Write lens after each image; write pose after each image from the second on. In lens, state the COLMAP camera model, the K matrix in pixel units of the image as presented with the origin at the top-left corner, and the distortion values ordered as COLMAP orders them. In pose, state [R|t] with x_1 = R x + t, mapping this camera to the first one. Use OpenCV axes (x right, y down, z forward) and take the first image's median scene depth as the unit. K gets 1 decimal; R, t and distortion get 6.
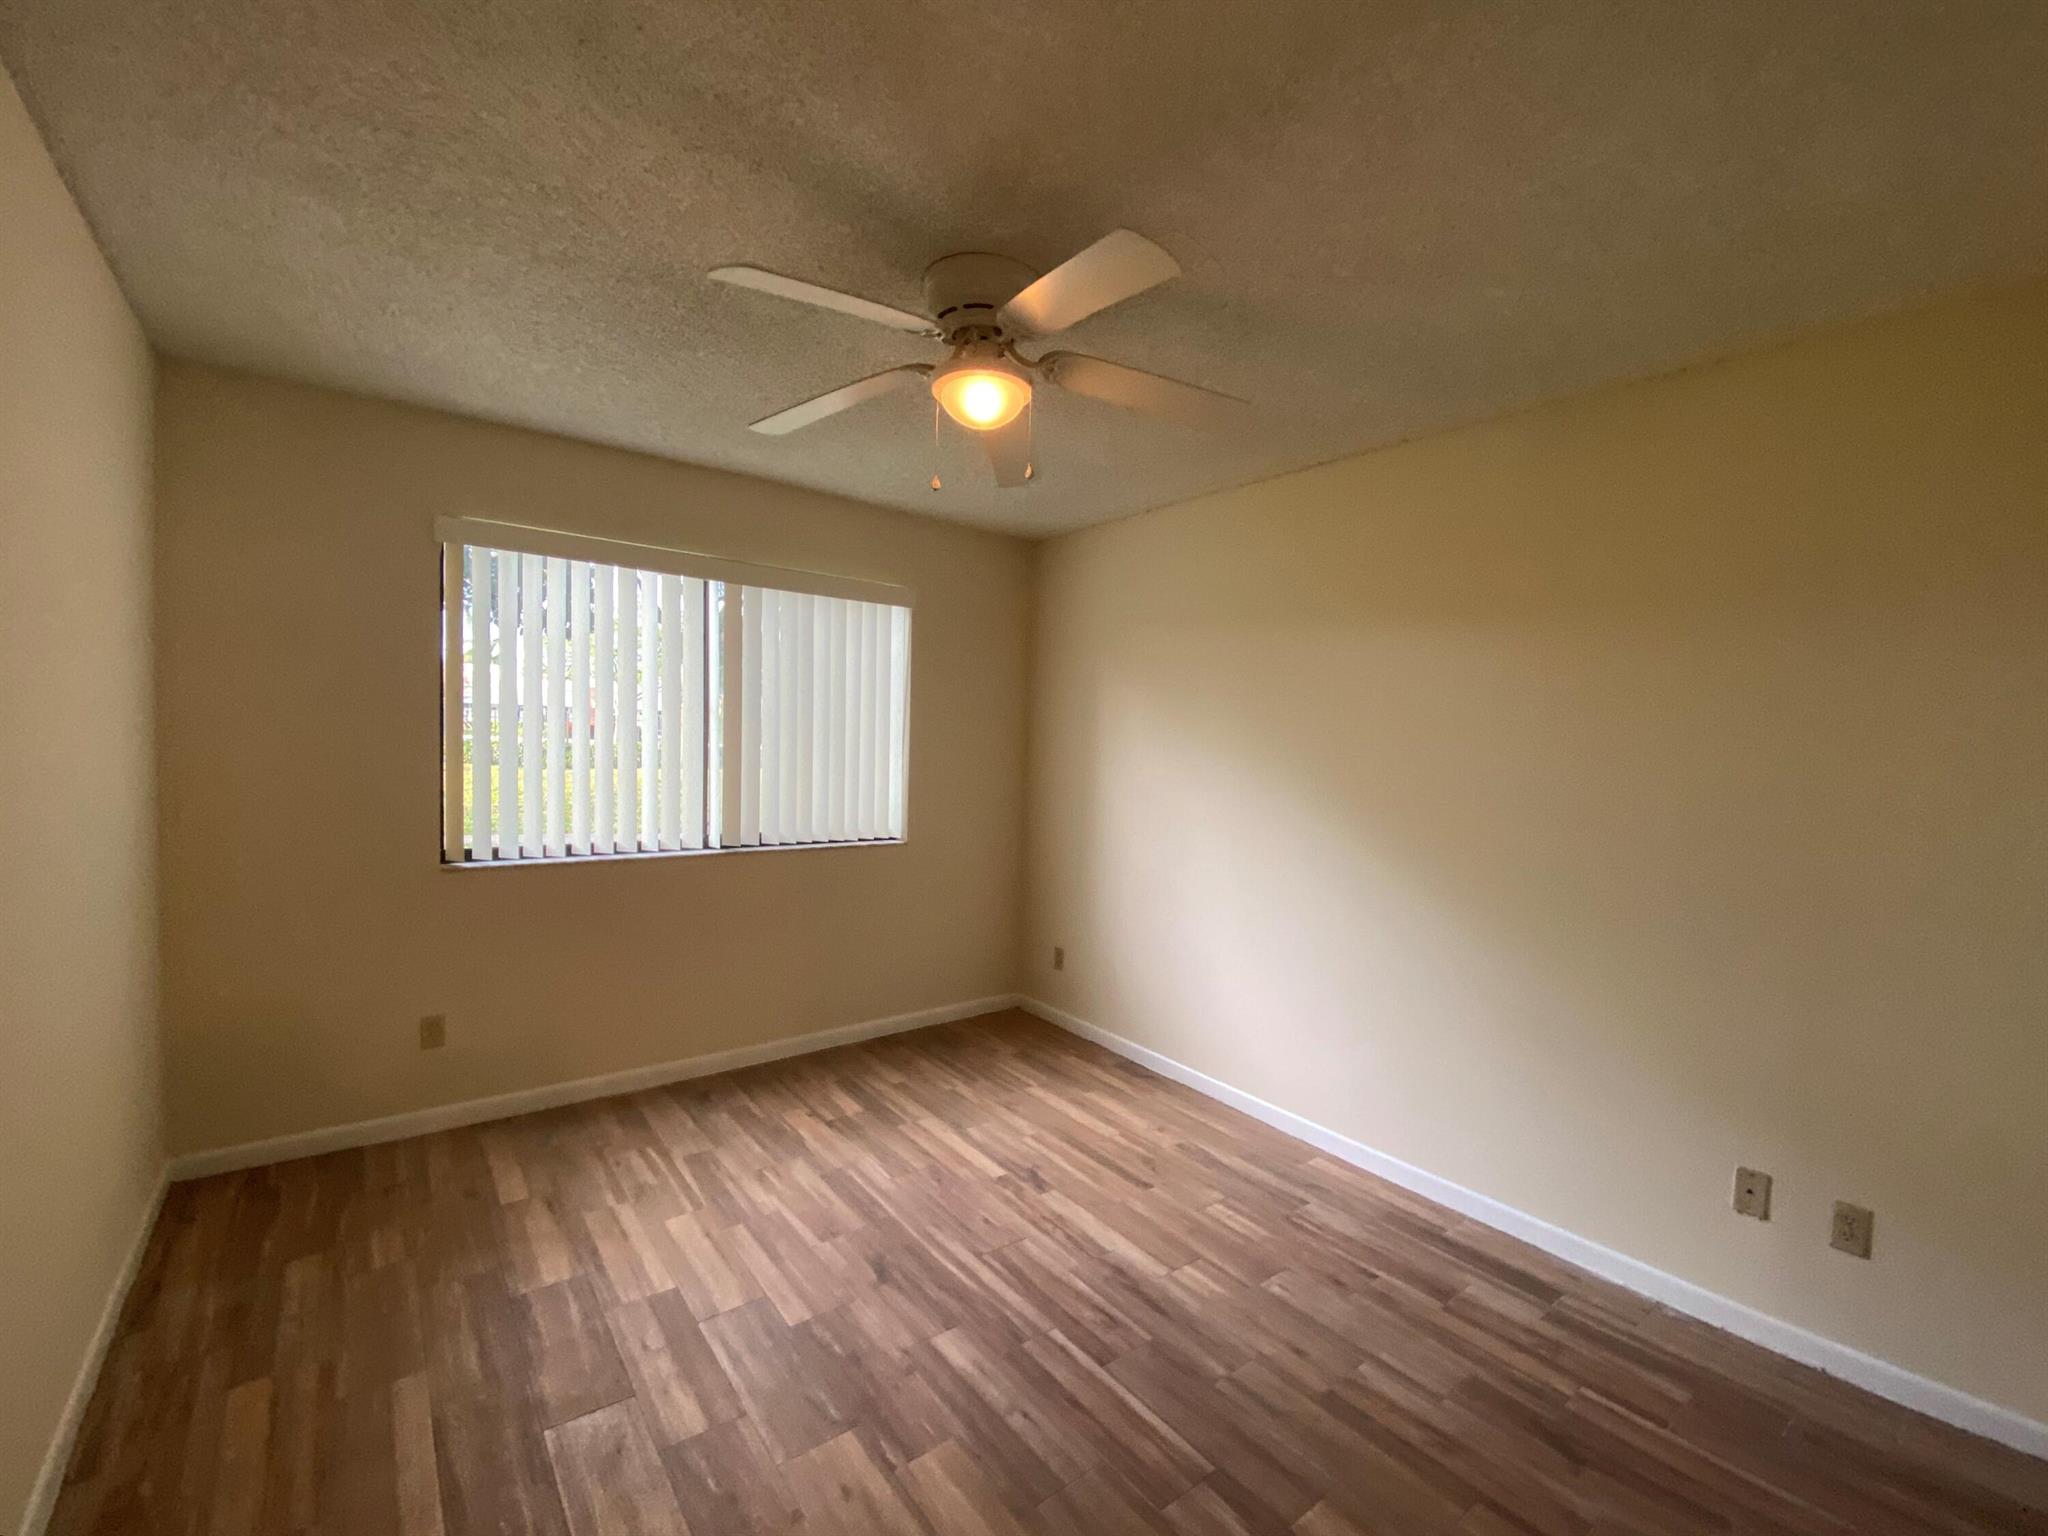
lens RADIAL K [[912.3, 0, 1020.2], [0, 912.3, 768.3], [0, 0, 1]] dist [-0.005256, -0.000919]
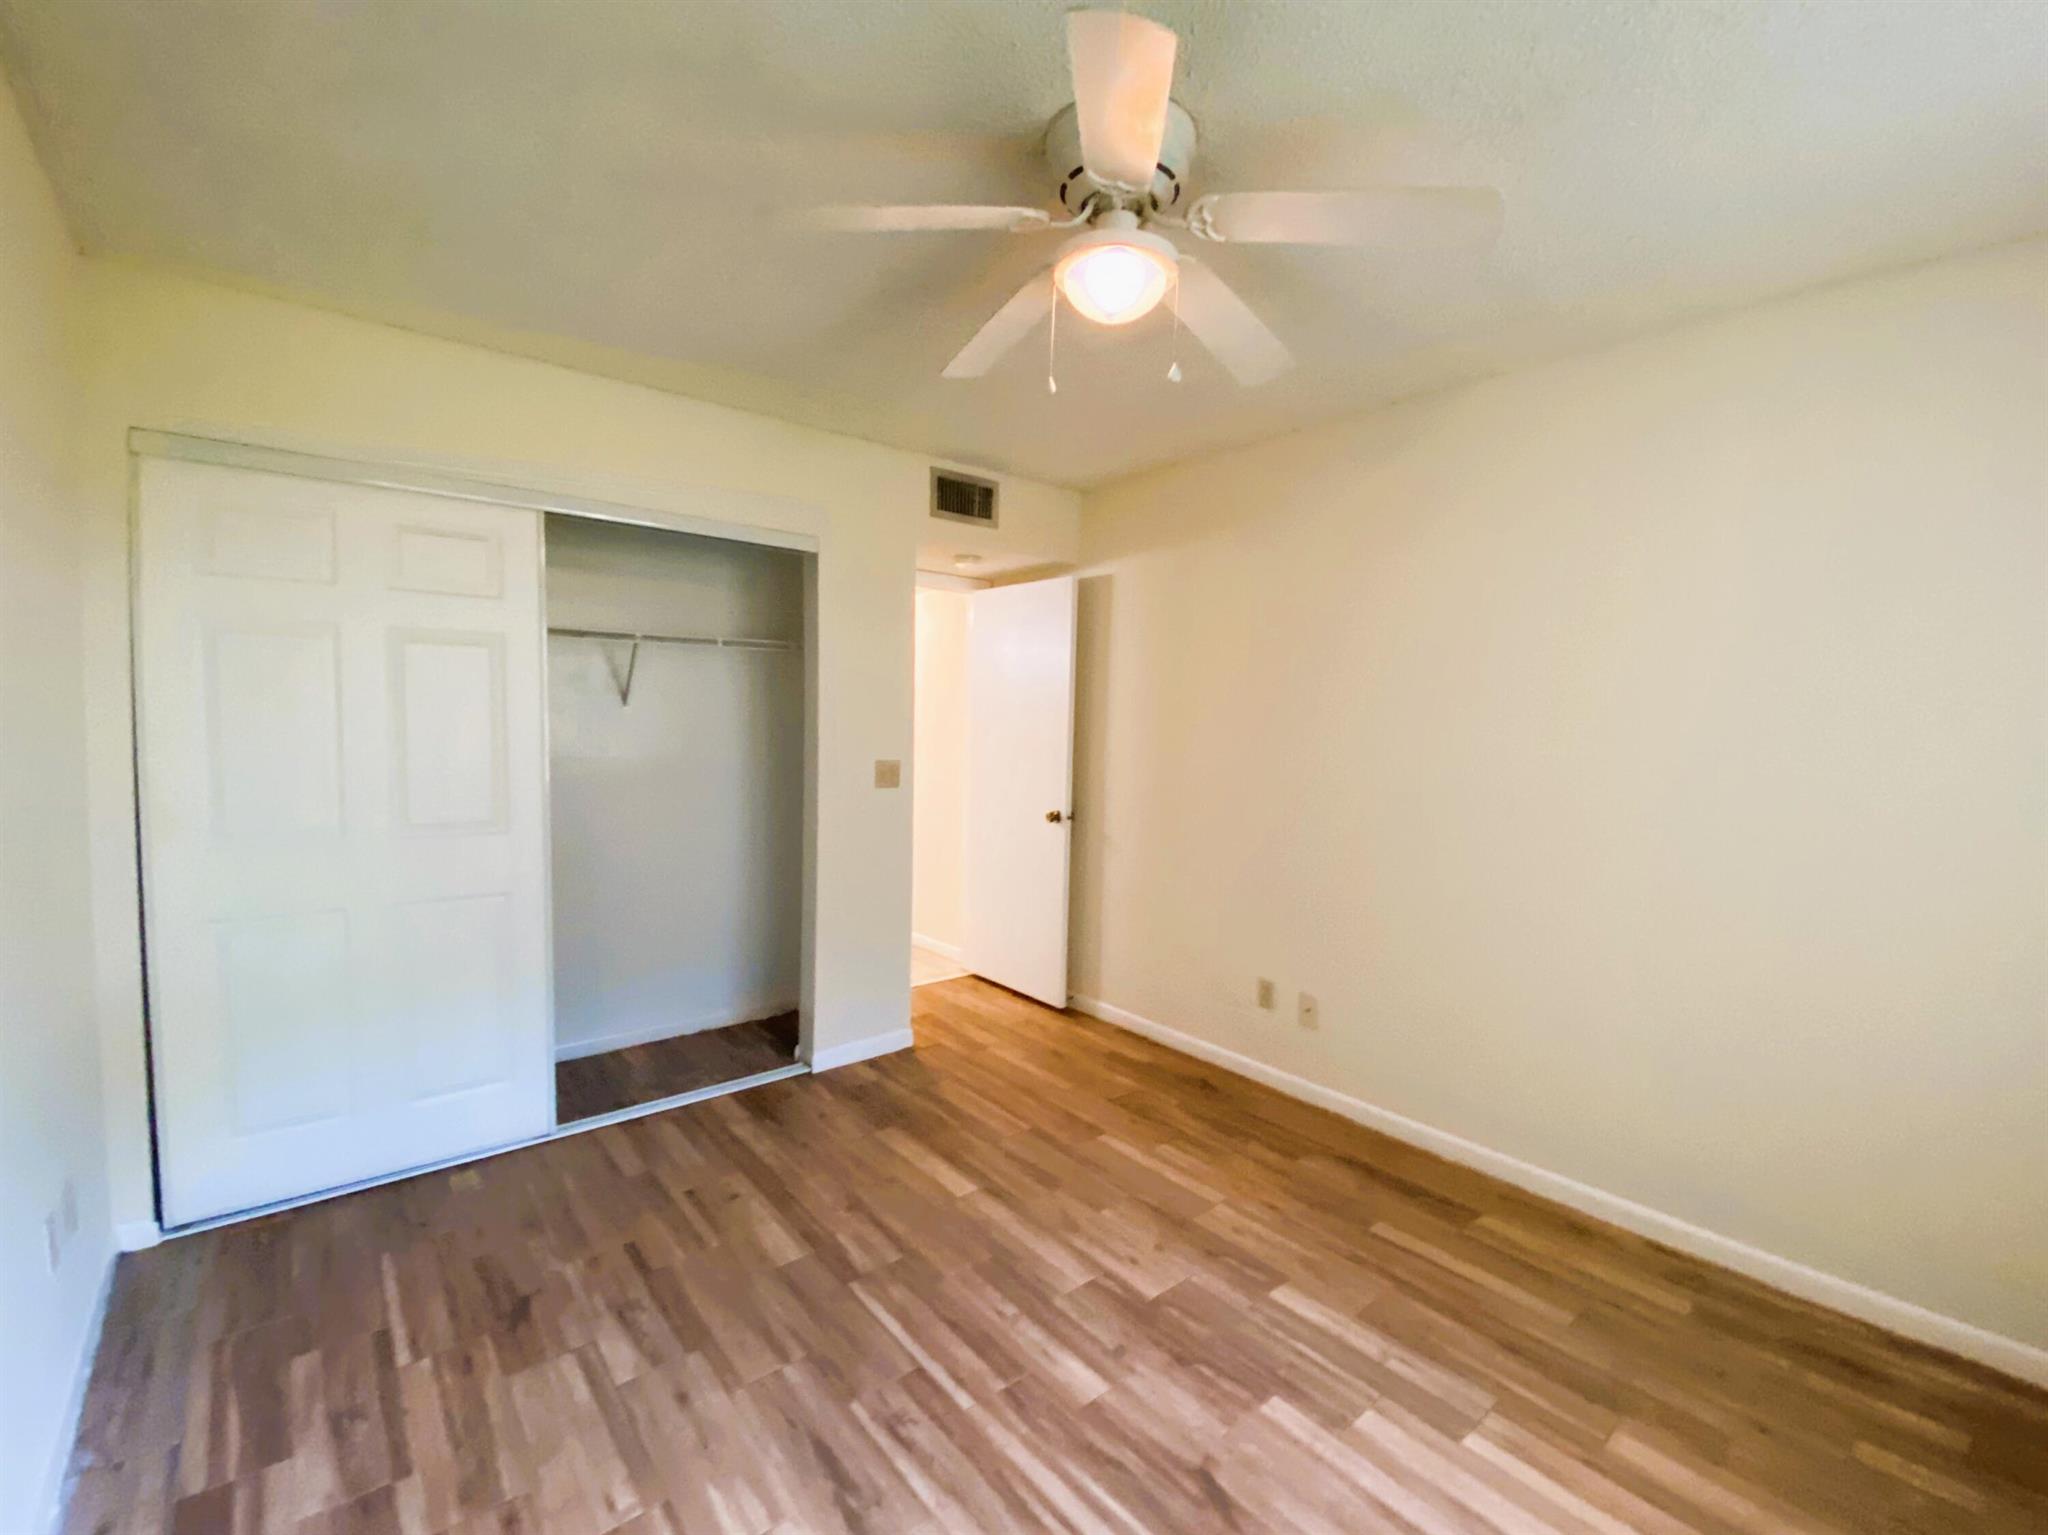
lens RADIAL K [[912.3, 0, 1026.8], [0, 912.3, 772.2], [0, 0, 1]] dist [-0.005256, -0.000919]
pose [[-0.997839, -0.053000, -0.038841, 0.047552], [-0.056335, 0.994302, 0.090500, -0.039436], [0.033823, 0.092493, -0.995139, 1.833083]]
